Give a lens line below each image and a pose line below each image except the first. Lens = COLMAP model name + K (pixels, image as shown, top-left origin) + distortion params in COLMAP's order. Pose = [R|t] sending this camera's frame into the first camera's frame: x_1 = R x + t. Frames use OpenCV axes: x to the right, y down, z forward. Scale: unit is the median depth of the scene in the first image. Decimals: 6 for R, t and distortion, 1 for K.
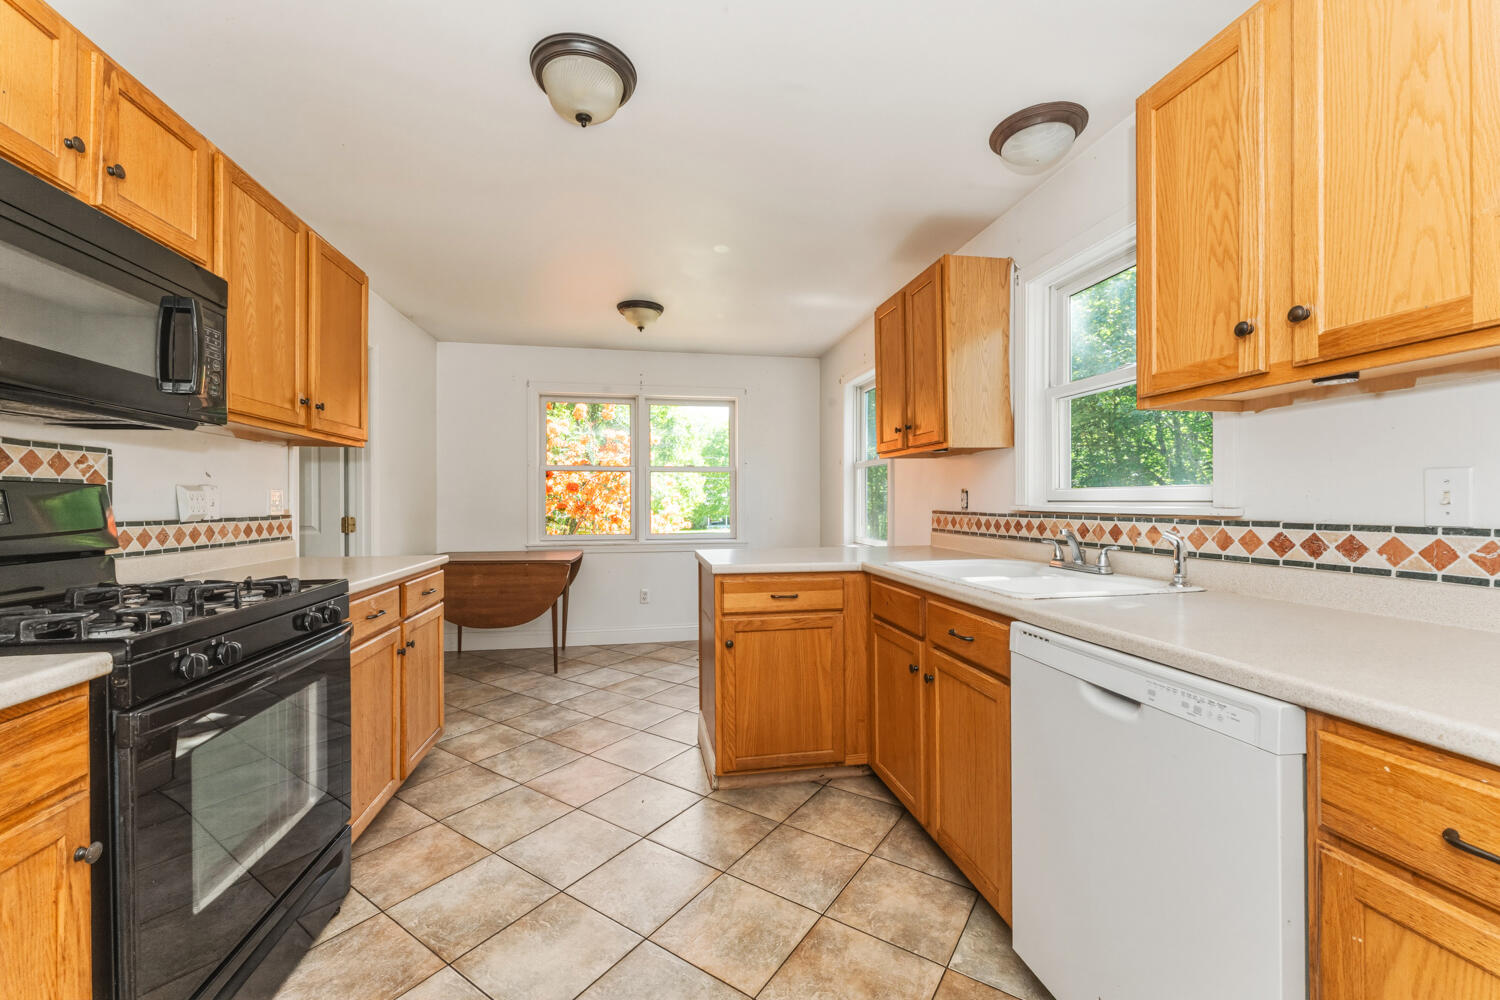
lens RADIAL K [[613.0, 0, 750.5], [0, 613.0, 500.5], [0, 0, 1]] dist [0.000342, 0.000102]
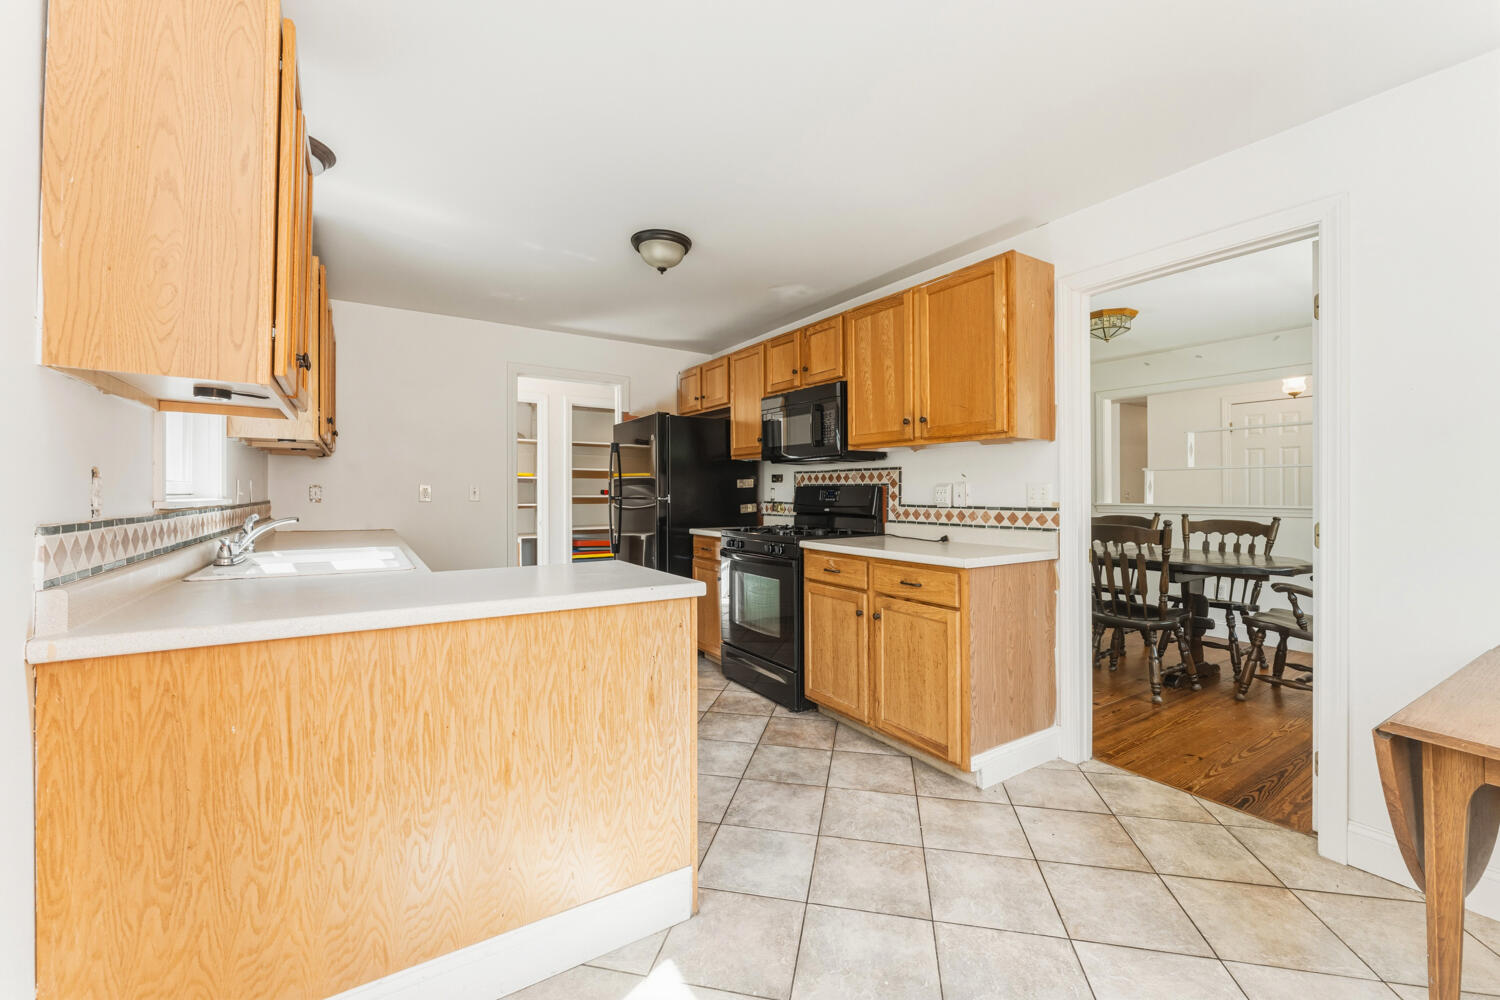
lens RADIAL K [[613.0, 0, 752.2], [0, 613.0, 491.7], [0, 0, 1]] dist [0.000342, 0.000102]
pose [[-0.924902, 0.005791, -0.380162, 0.117828], [0.004318, 0.999980, 0.004726, -0.012613], [0.380182, 0.002729, -0.924908, 2.102227]]
